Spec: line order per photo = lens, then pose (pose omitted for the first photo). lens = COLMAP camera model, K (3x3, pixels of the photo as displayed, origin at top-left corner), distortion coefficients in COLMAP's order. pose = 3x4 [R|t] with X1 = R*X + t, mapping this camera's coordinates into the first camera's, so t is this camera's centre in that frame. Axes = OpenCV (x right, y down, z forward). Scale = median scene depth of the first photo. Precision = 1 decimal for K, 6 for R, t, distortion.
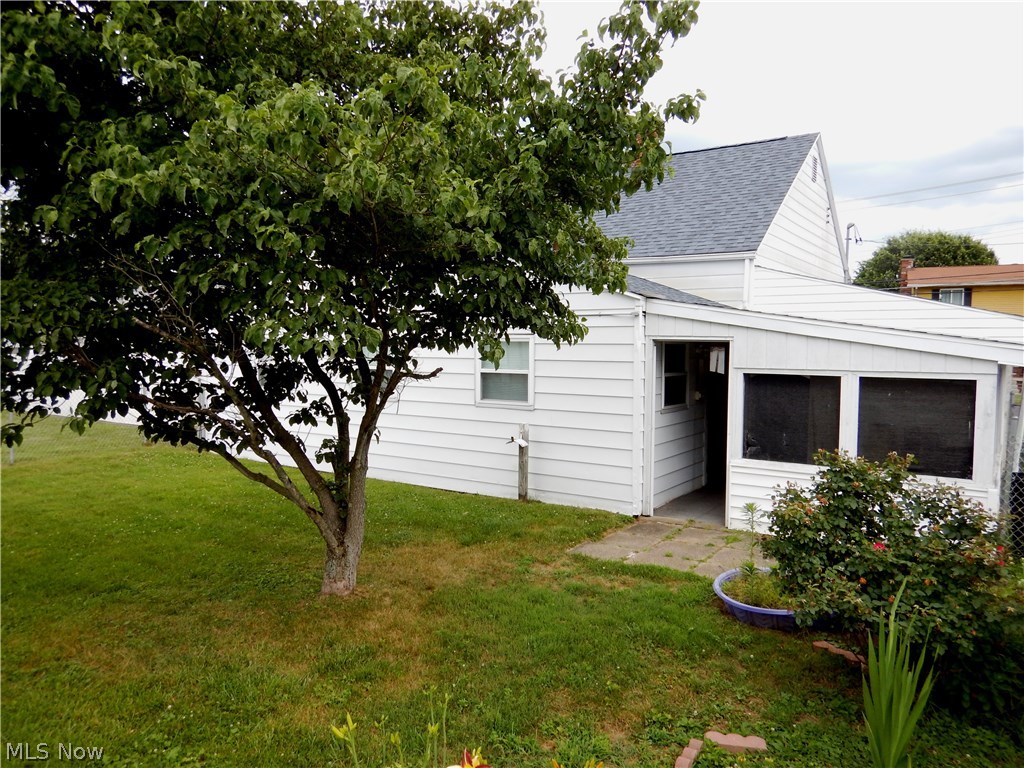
lens RADIAL K [[730.0, 0, 513.6], [0, 730.0, 384.5], [0, 0, 1]] dist [0.013827, -0.006558]
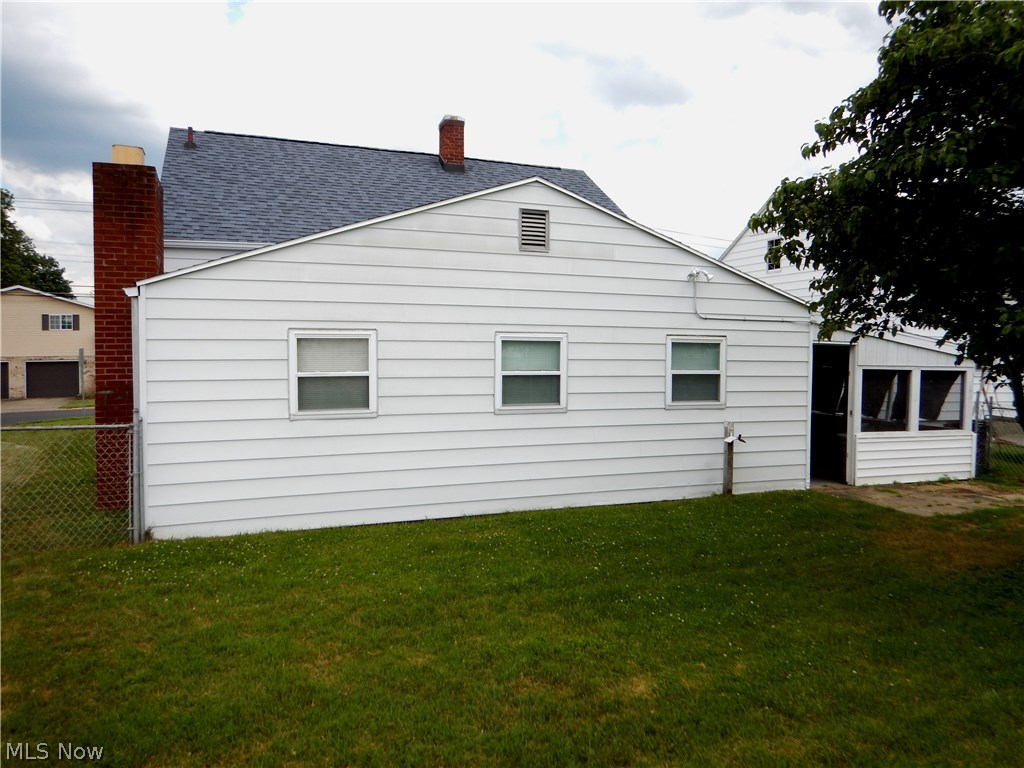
lens RADIAL K [[730.0, 0, 514.1], [0, 730.0, 383.5], [0, 0, 1]] dist [0.013827, -0.006558]
pose [[0.584329, -0.035794, 0.810727, -1.000267], [0.029610, 0.999302, 0.022778, -0.033799], [-0.810976, 0.010696, 0.584981, 0.626117]]
